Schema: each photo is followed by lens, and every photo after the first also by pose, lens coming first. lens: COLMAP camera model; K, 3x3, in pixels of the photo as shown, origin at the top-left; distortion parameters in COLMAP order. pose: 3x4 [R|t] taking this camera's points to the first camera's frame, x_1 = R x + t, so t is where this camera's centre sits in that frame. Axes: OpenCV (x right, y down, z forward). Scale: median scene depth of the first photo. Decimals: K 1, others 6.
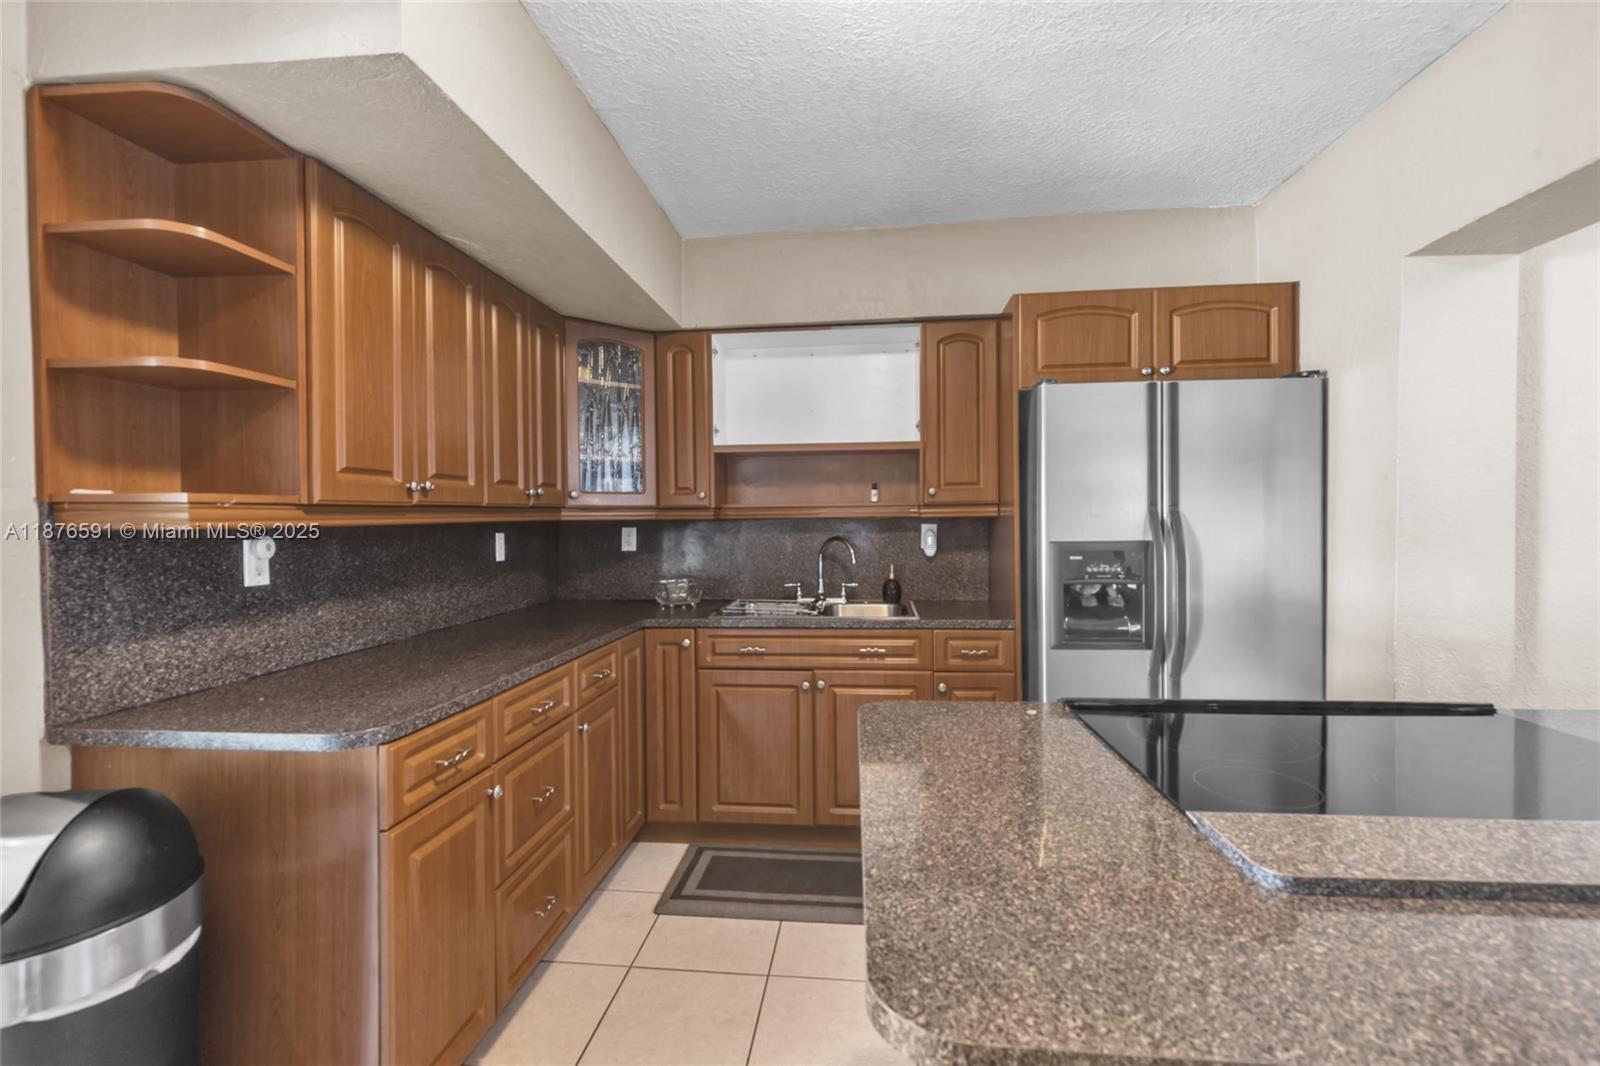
lens RADIAL K [[742.0, 0, 804.2], [0, 742.0, 527.7], [0, 0, 1]] dist [0.018810, 0.000438]
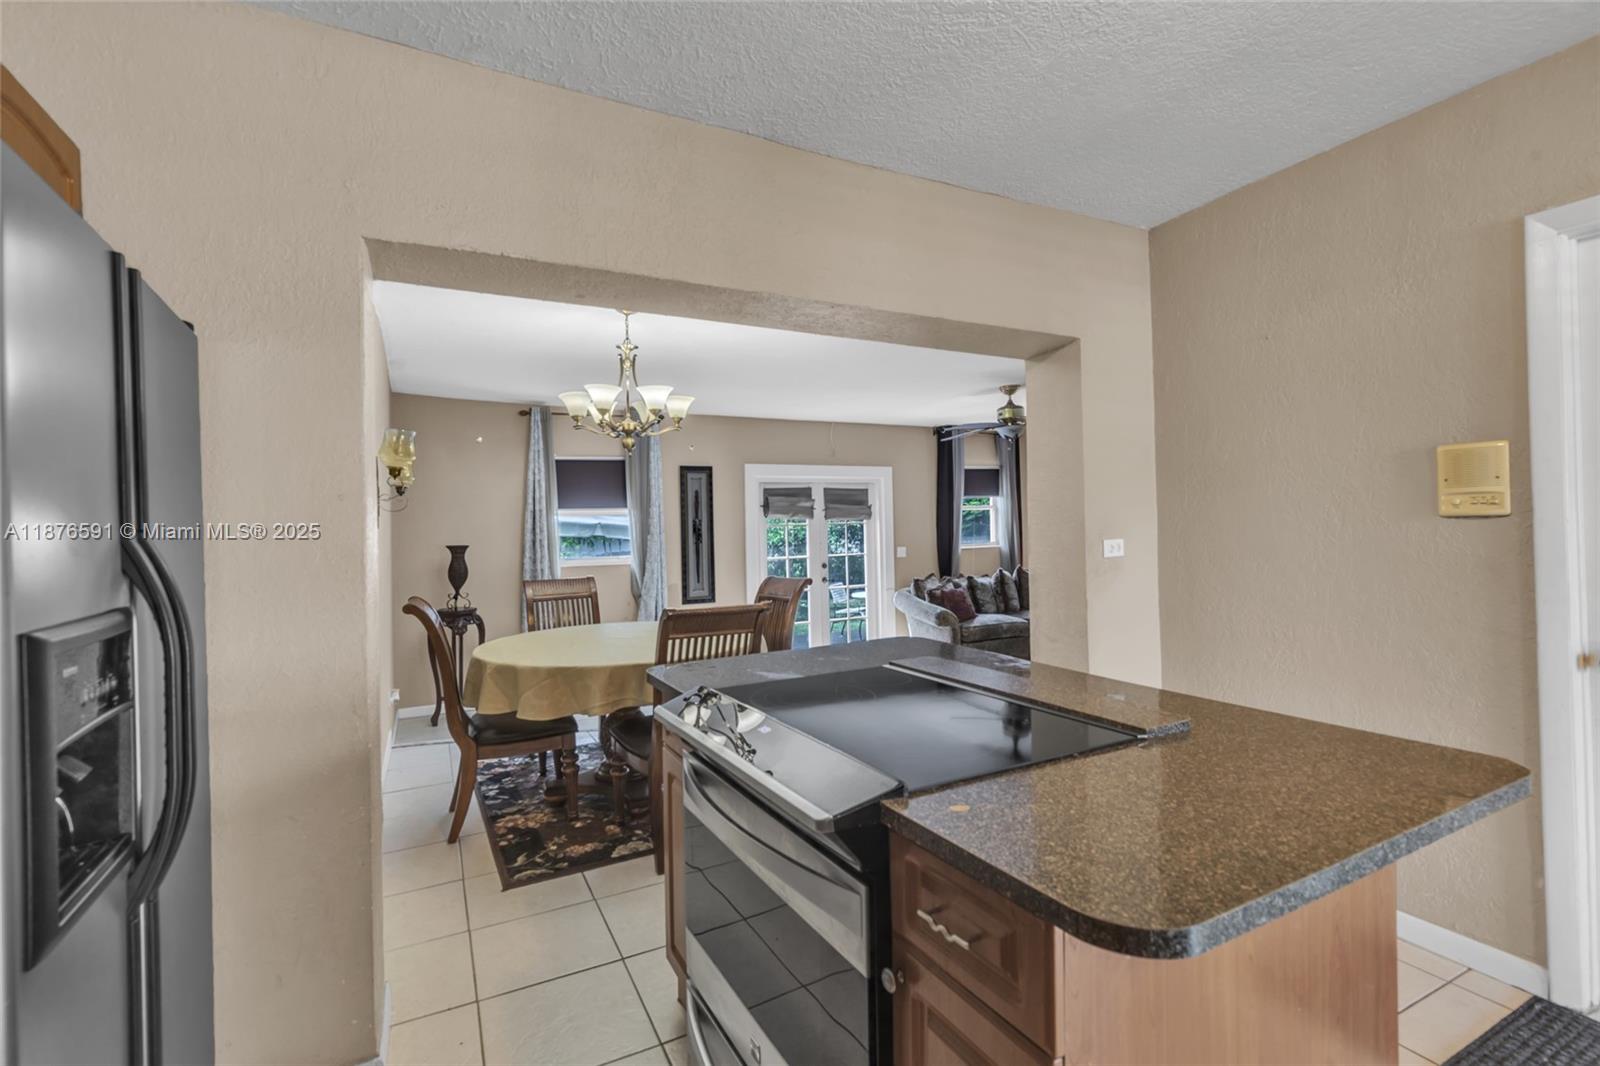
lens RADIAL K [[742.0, 0, 805.9], [0, 742.0, 530.2], [0, 0, 1]] dist [0.018810, 0.000438]
pose [[-0.567500, 0.010942, 0.823301, -0.241287], [0.028405, 0.999577, 0.006295, -0.024946], [-0.822883, 0.026958, -0.567570, 1.928979]]
